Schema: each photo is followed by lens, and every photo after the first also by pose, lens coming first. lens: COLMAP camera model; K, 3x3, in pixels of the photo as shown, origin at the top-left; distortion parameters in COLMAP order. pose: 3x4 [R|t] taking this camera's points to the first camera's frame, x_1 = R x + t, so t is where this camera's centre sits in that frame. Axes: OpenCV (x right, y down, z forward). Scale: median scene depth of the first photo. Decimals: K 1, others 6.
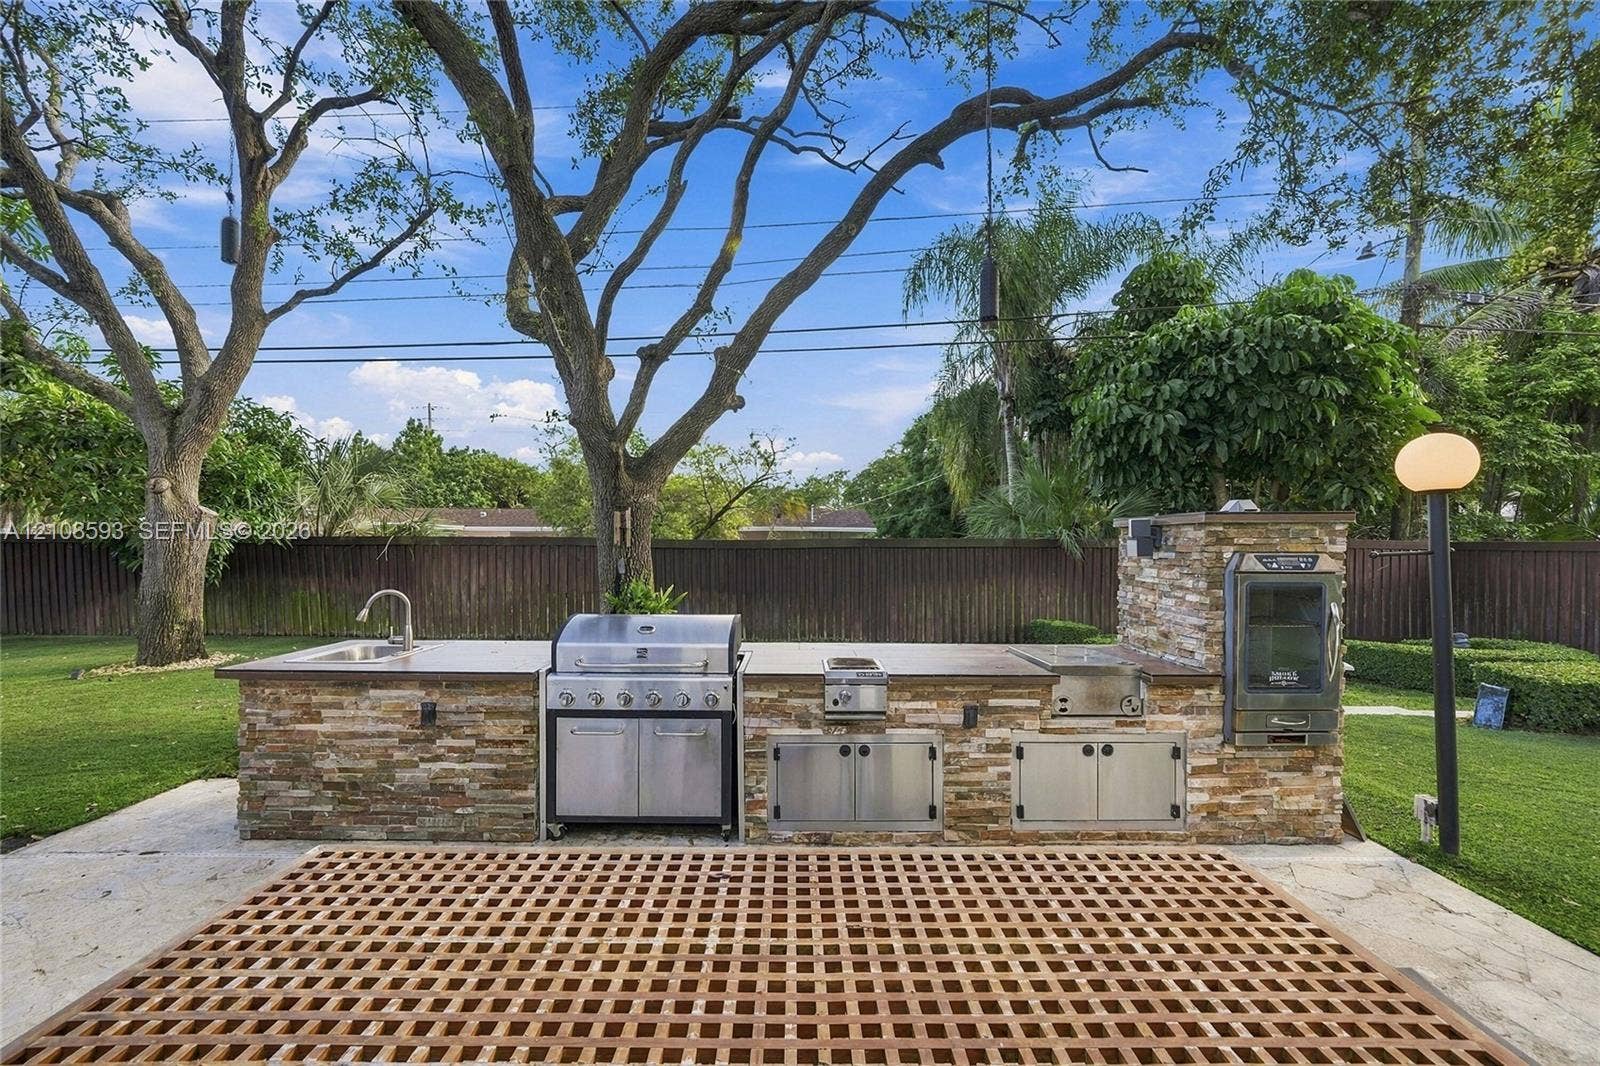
lens RADIAL K [[619.4, 0, 800.0], [0, 619.4, 533.0], [0, 0, 1]] dist [-0.001433, -0.000233]
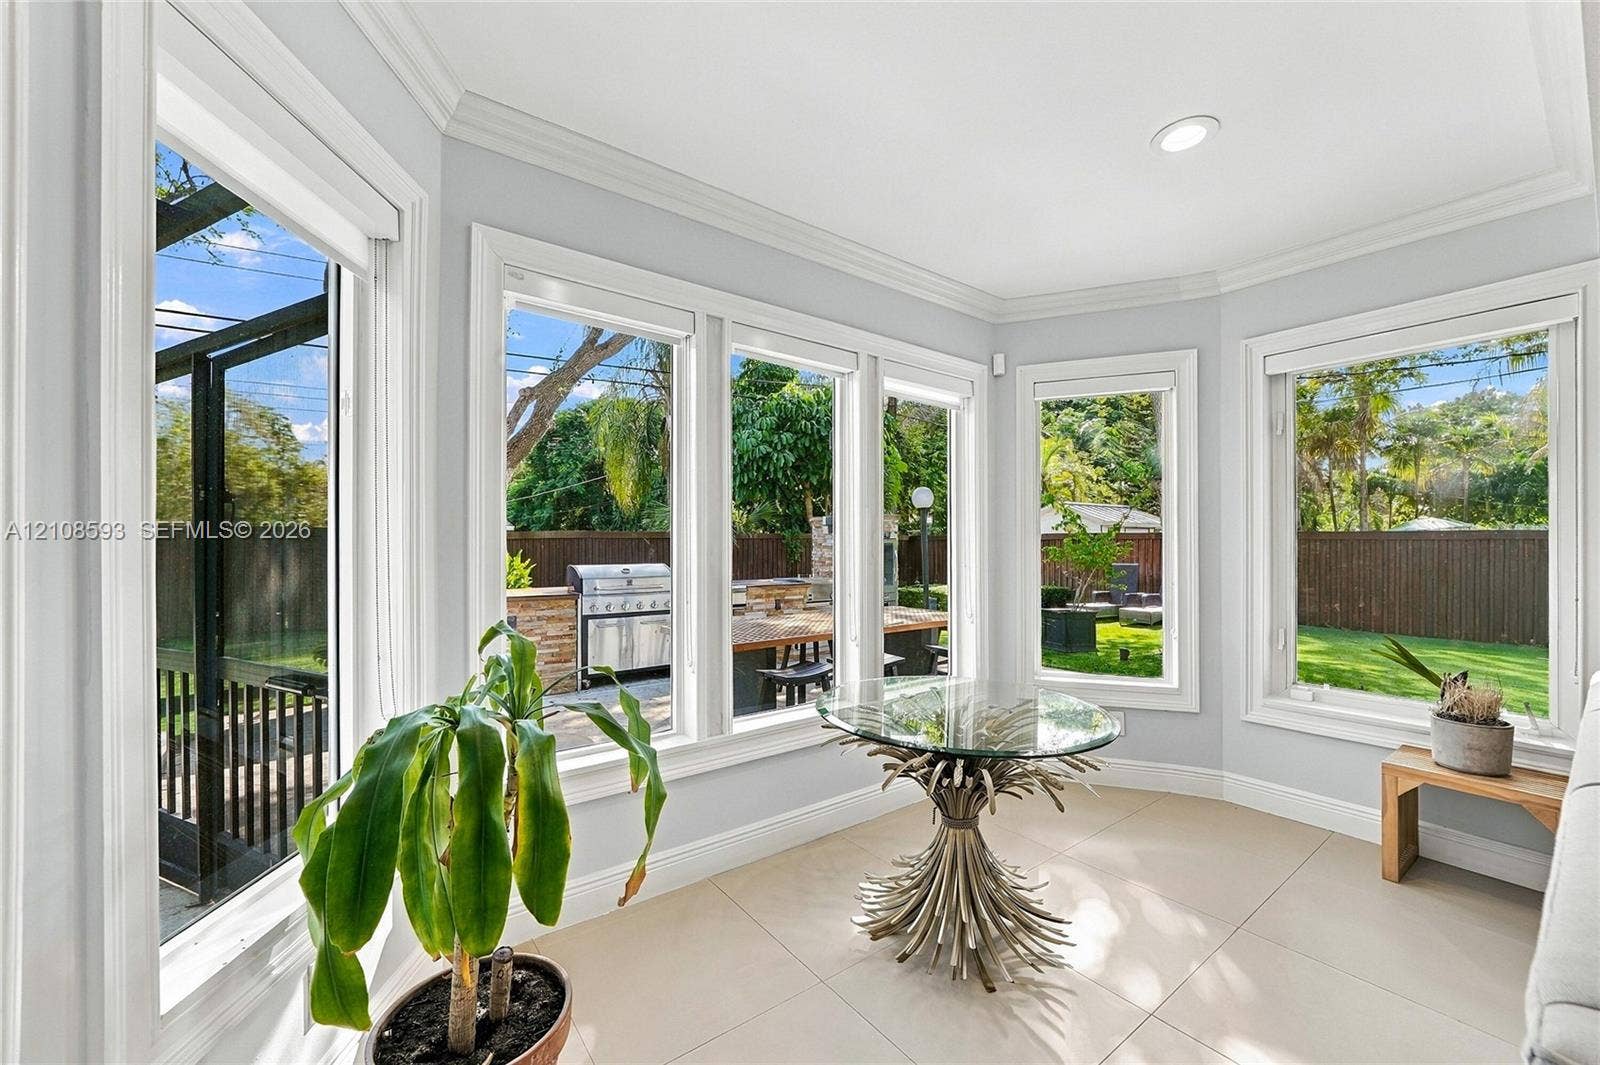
lens RADIAL K [[619.4, 0, 800.0], [0, 619.4, 532.5], [0, 0, 1]] dist [-0.001433, -0.000233]
pose [[0.790462, 0.008238, 0.612456, -0.342060], [-0.004378, 0.999960, -0.007800, 0.019728], [-0.612495, 0.003484, 0.790466, -0.266566]]
